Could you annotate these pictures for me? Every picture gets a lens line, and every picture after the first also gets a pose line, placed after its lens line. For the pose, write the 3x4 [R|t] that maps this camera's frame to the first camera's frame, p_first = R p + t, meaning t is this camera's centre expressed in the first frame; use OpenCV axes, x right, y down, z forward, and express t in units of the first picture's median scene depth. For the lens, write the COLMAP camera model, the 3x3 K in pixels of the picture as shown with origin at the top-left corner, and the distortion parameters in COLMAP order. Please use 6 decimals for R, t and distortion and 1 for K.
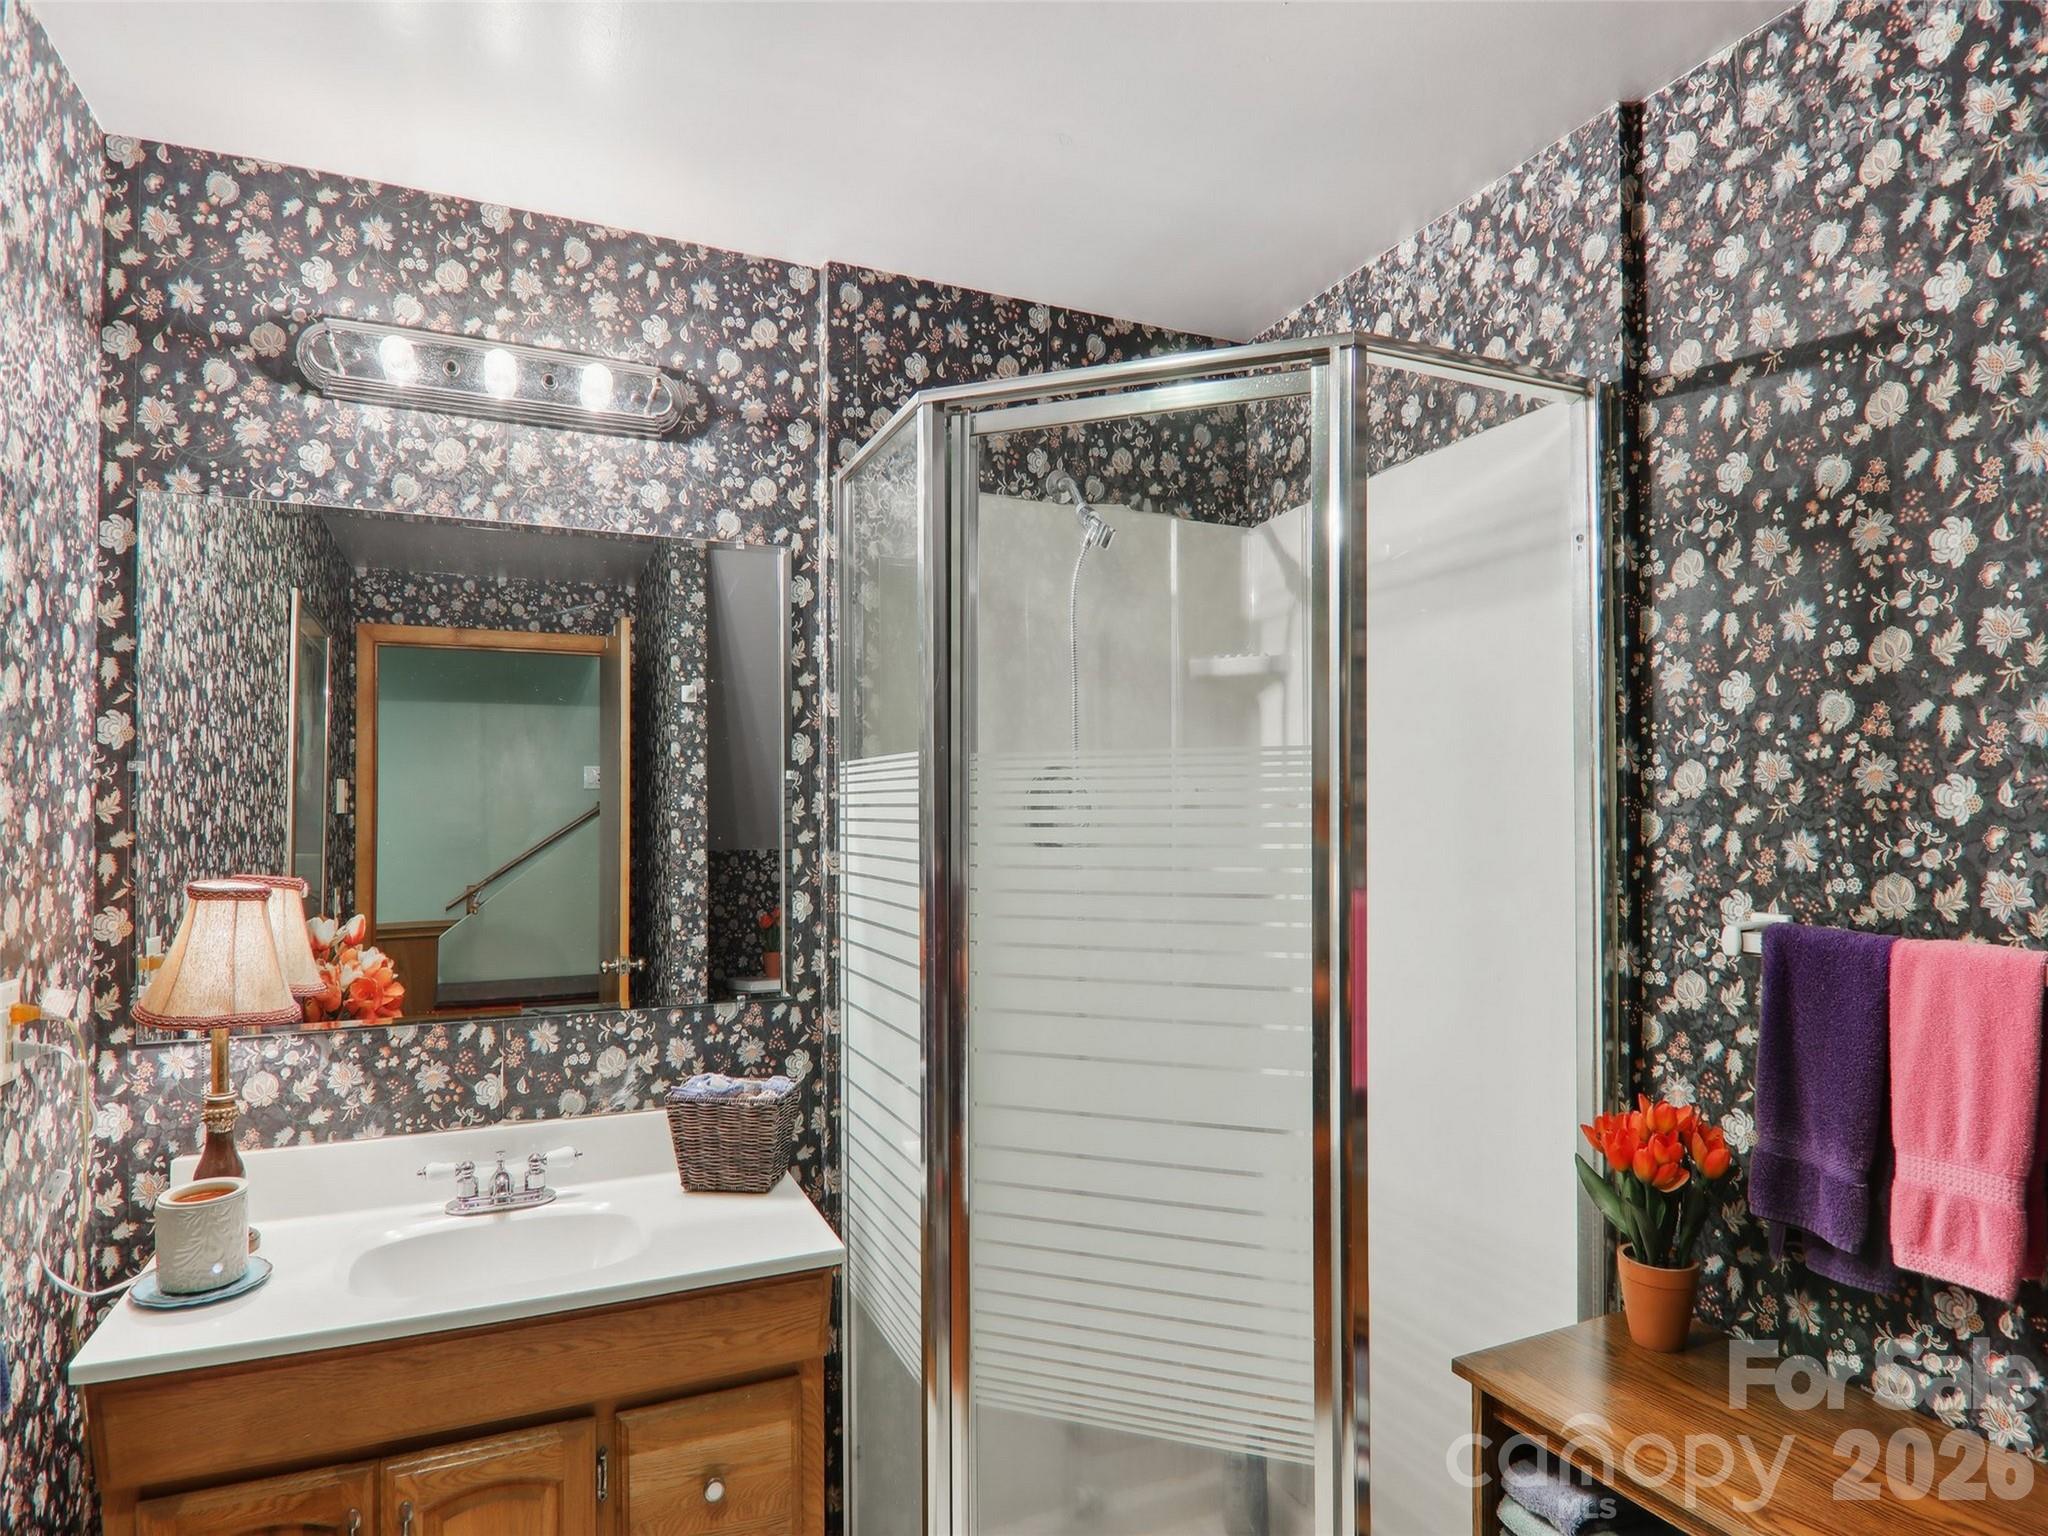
lens RADIAL K [[1134.8, 0, 1022.1], [0, 1134.8, 813.3], [0, 0, 1]] dist [0.000959, -0.016519]
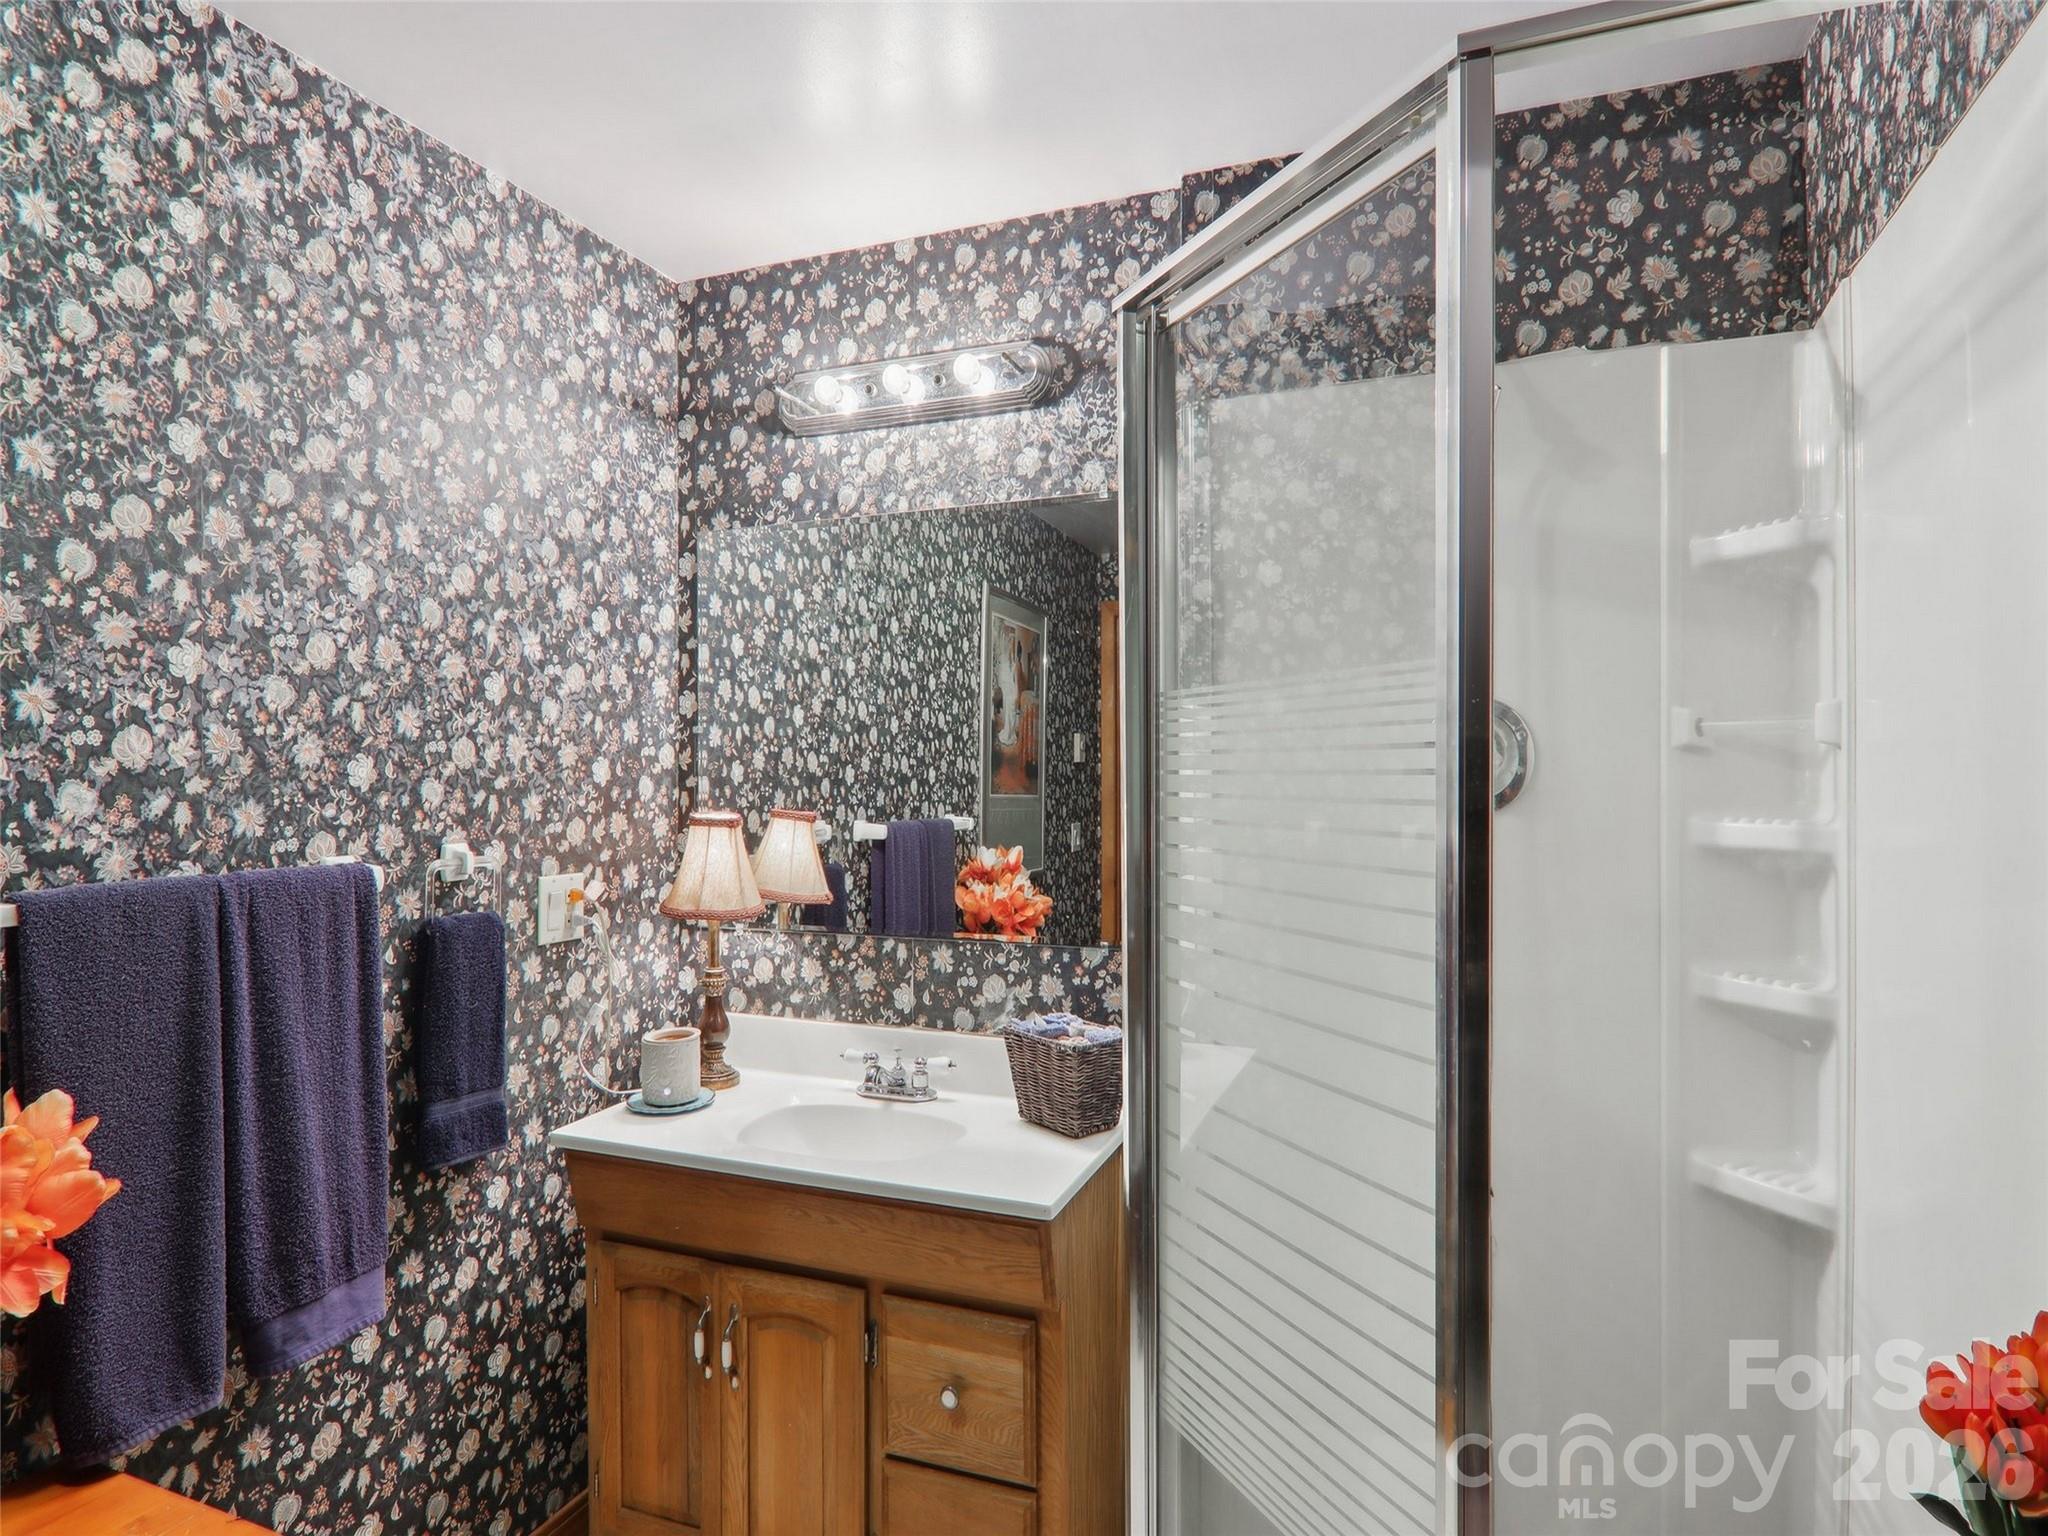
lens RADIAL K [[1132.9, 0, 1027.2], [0, 1132.9, 774.8], [0, 0, 1]] dist [0.002235, -0.020114]
pose [[0.701214, 0.003289, -0.712944, 0.463675], [0.003571, 0.999961, 0.008125, 0.004335], [0.712942, -0.008243, 0.701174, 0.271898]]
